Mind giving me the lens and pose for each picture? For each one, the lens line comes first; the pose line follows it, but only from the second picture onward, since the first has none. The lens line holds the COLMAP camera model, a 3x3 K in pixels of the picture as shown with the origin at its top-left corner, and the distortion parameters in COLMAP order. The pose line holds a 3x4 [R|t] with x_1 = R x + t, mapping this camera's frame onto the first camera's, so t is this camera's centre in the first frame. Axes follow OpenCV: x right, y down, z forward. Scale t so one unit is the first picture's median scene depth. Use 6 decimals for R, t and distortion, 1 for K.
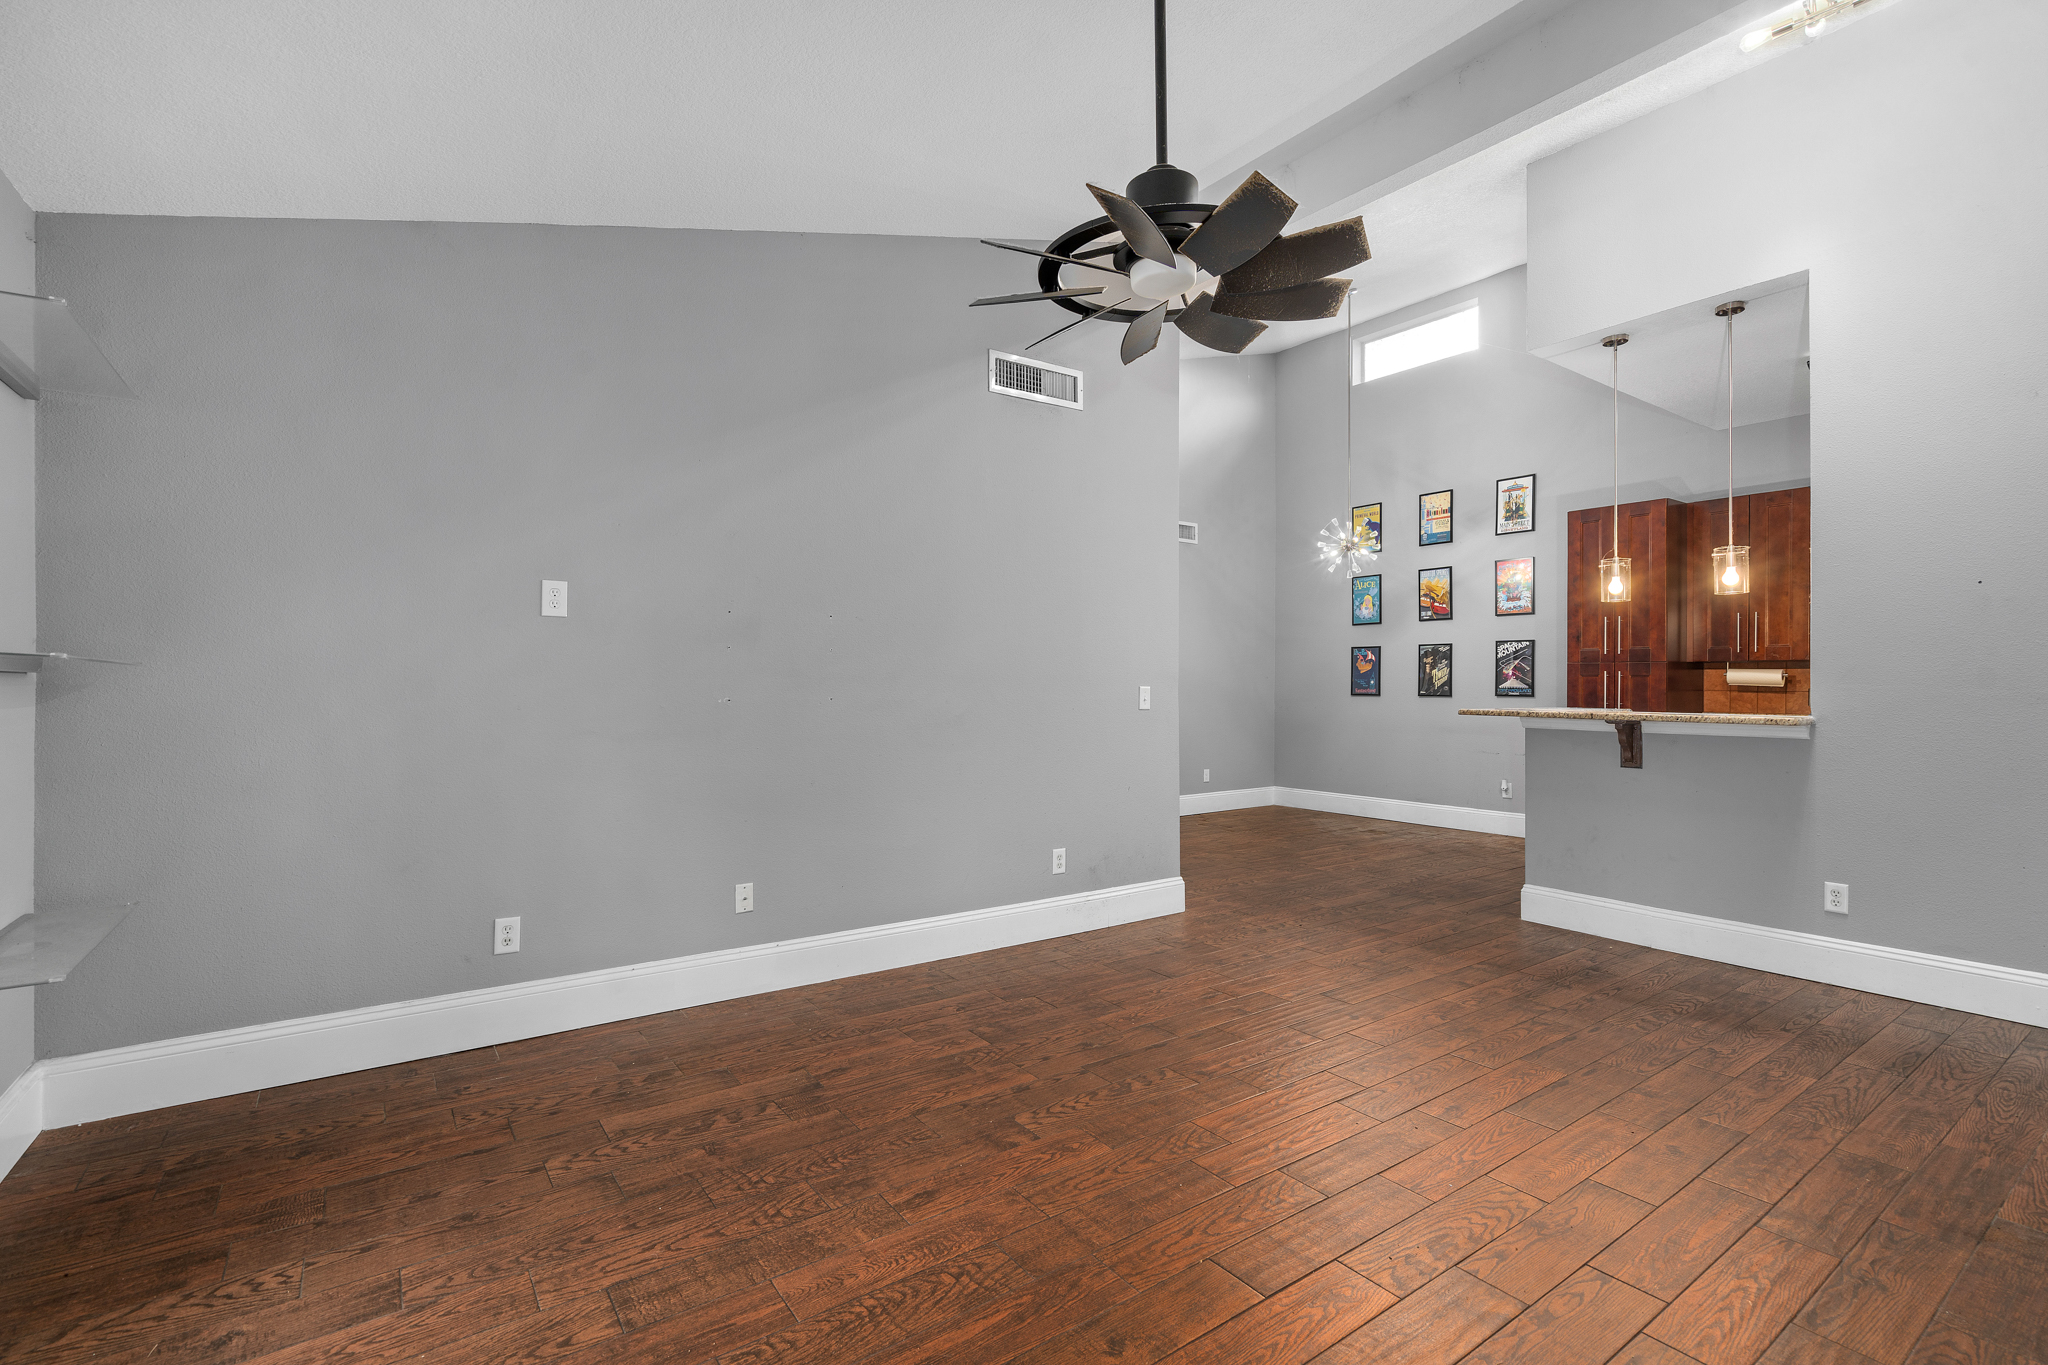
lens RADIAL K [[919.5, 0, 1024.0], [0, 919.5, 682.5], [0, 0, 1]] dist [-0.001568, 0.000324]
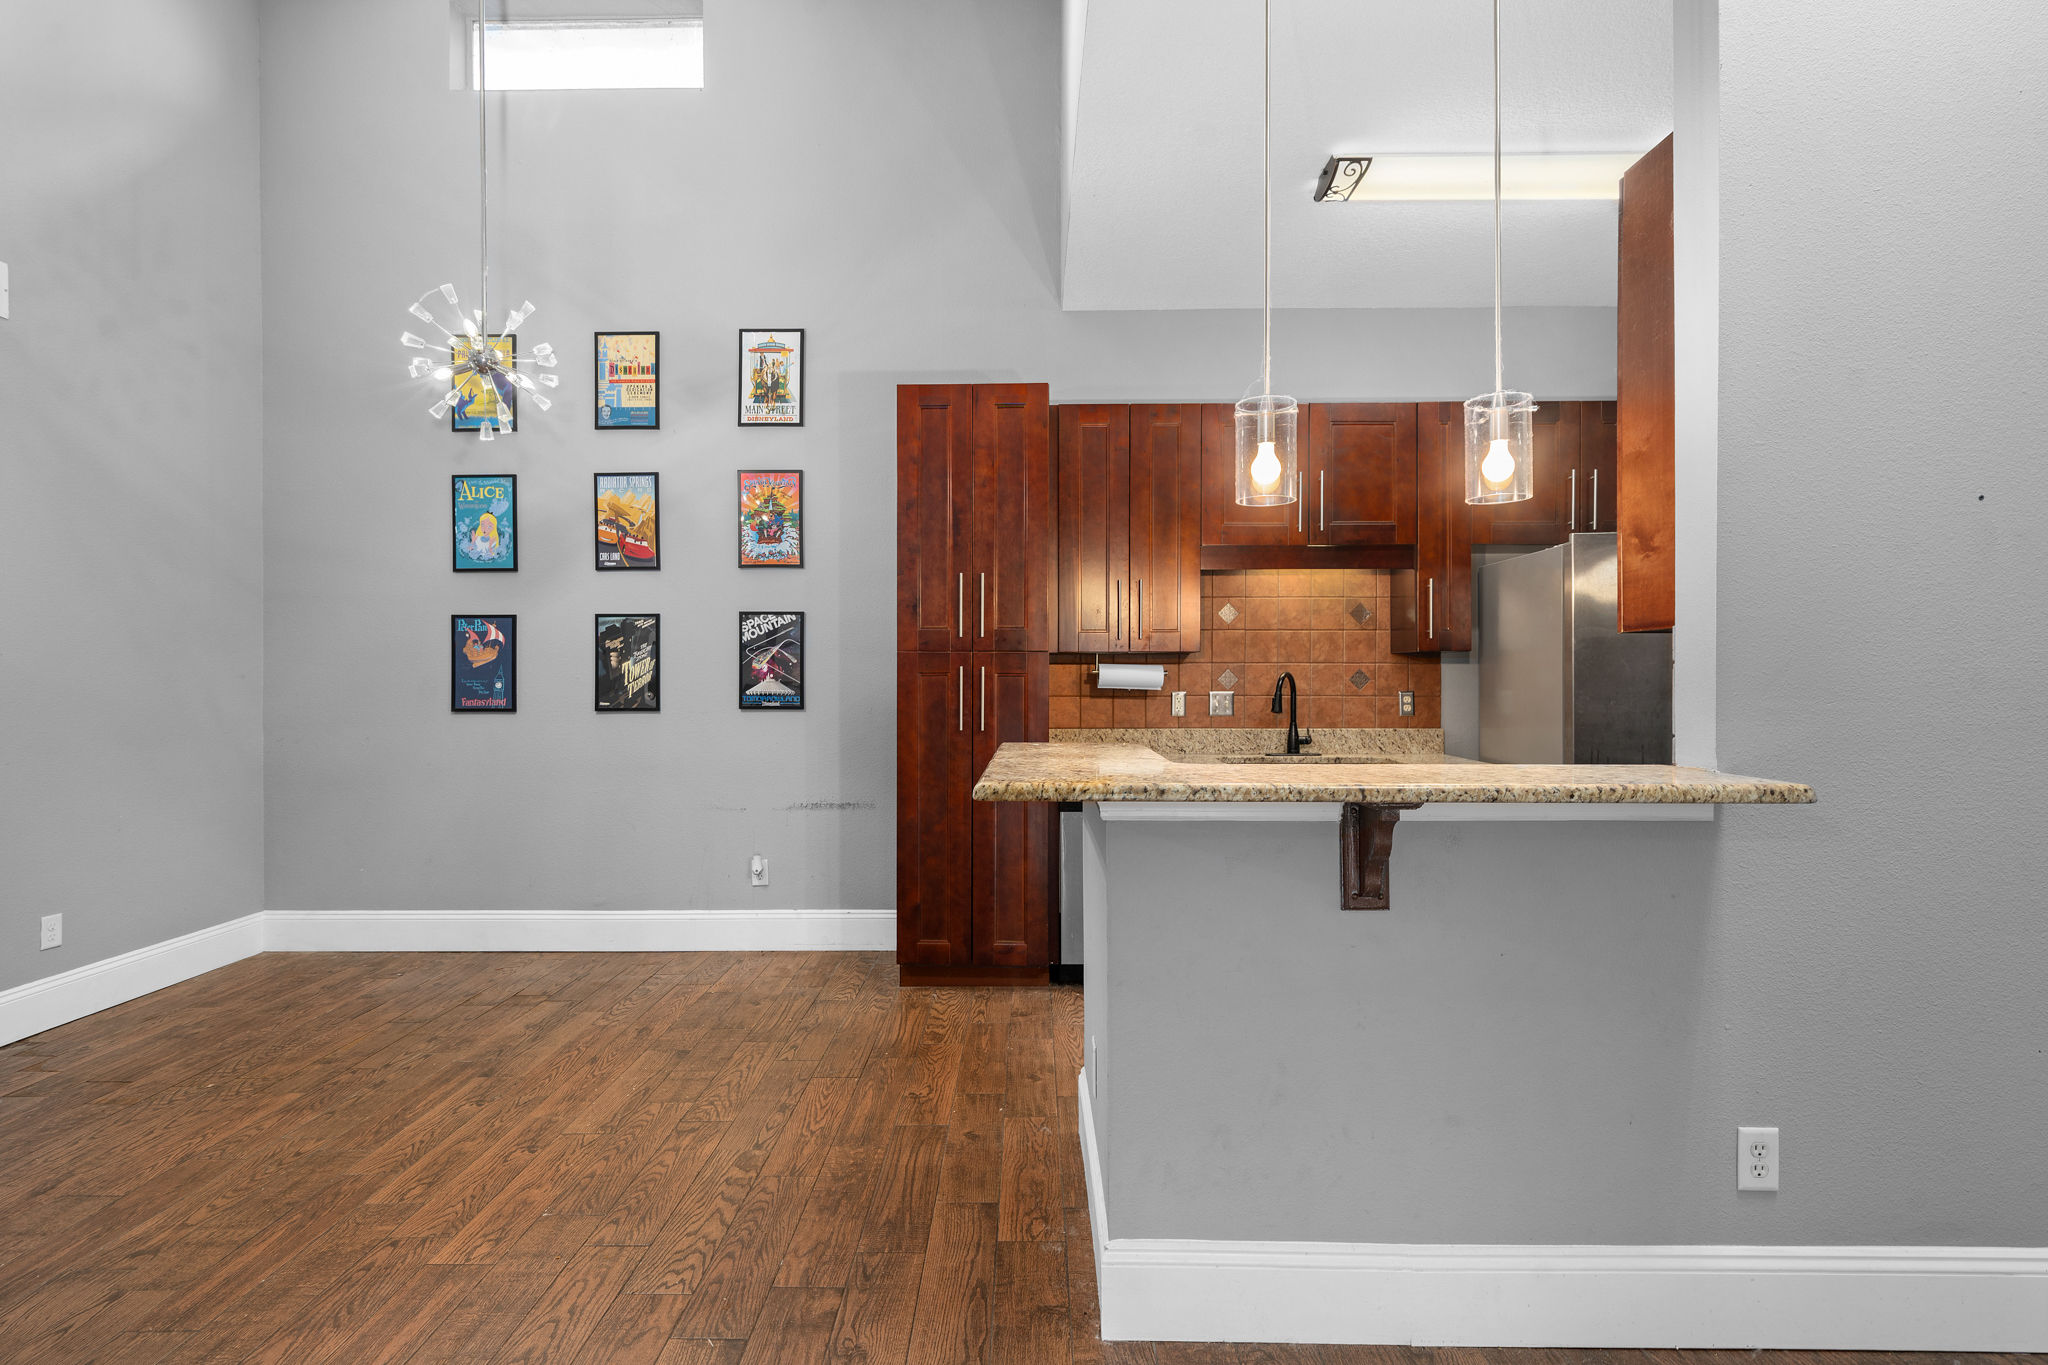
lens RADIAL K [[963.5, 0, 1008.6], [0, 963.5, 682.4], [0, 0, 1]] dist [-0.000039, 0.001541]
pose [[0.600222, -0.007867, 0.799795, 0.130236], [0.003498, 0.999968, 0.007211, -0.005089], [-0.799826, -0.001531, 0.600230, 0.486346]]
